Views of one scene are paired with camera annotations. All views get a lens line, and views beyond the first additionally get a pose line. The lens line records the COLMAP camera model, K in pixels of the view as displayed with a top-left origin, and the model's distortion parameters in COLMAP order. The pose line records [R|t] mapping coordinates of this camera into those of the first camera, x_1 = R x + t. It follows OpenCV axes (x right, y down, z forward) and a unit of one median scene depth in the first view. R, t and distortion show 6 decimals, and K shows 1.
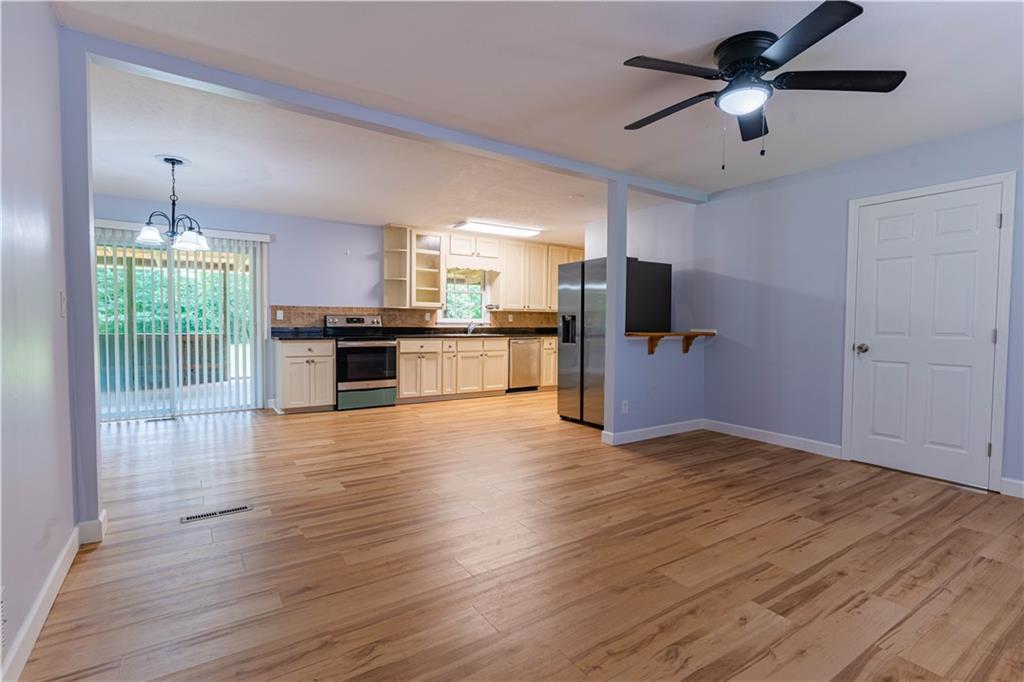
lens RADIAL K [[489.7, 0, 506.5], [0, 489.7, 341.9], [0, 0, 1]] dist [0.000217, 0.000124]
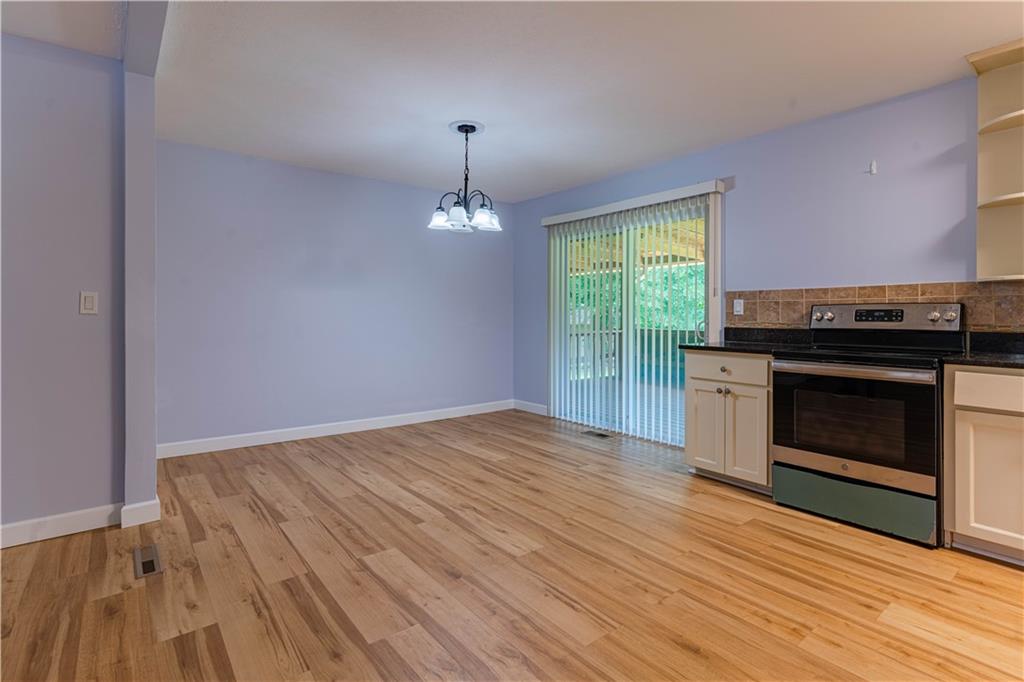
lens RADIAL K [[504.4, 0, 513.7], [0, 504.4, 313.1], [0, 0, 1]] dist [0.000993, 0.000170]
pose [[0.091026, -0.009932, -0.995799, 0.130356], [-0.039592, 0.999124, -0.013584, -0.029172], [0.995061, 0.040662, 0.090553, 0.697583]]
